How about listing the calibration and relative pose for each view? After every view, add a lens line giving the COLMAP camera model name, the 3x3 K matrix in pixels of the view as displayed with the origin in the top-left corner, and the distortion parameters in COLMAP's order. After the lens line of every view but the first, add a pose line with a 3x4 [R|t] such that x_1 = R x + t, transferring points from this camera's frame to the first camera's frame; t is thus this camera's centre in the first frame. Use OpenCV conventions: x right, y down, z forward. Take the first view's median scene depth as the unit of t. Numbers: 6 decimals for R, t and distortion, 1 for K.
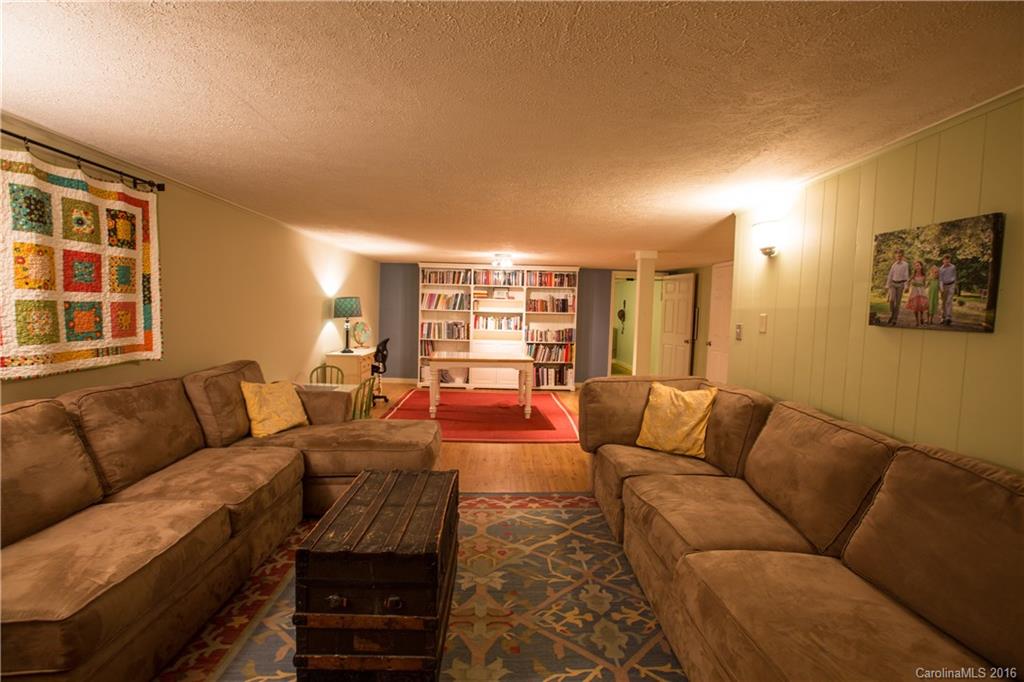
lens RADIAL K [[483.7, 0, 512.0], [0, 483.7, 341.0], [0, 0, 1]] dist [-0.063947, 0.027509]
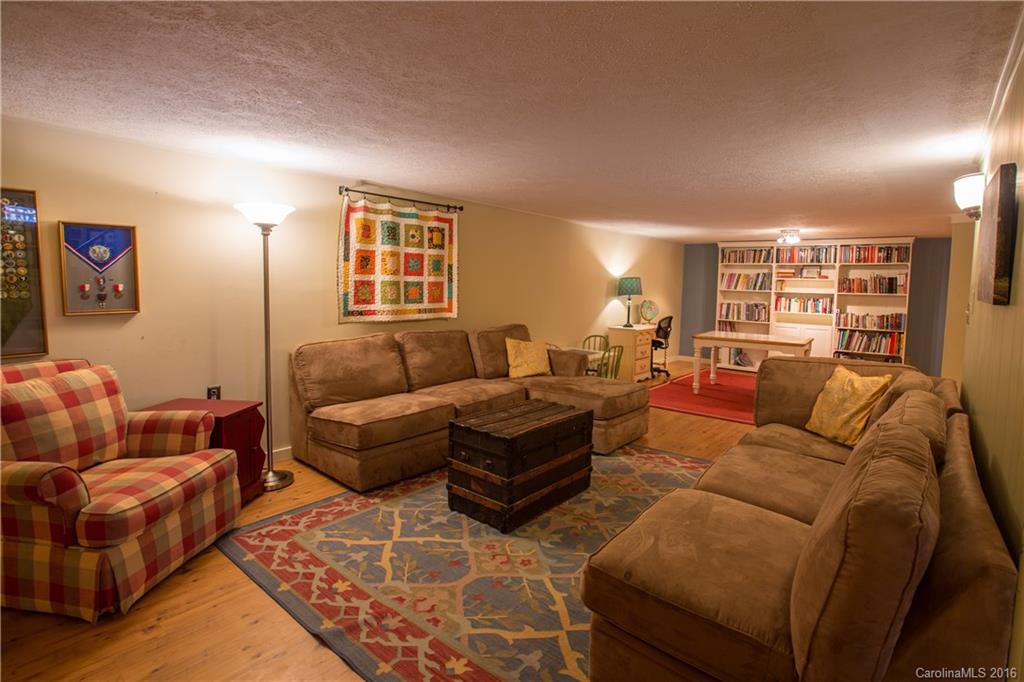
lens RADIAL K [[502.4, 0, 512.3], [0, 502.4, 316.3], [0, 0, 1]] dist [-0.047003, 0.000171]
pose [[0.747672, 0.035858, -0.663099, 0.488540], [-0.046364, 0.998923, 0.001741, 0.020799], [0.662448, 0.029442, 0.748529, -0.127788]]
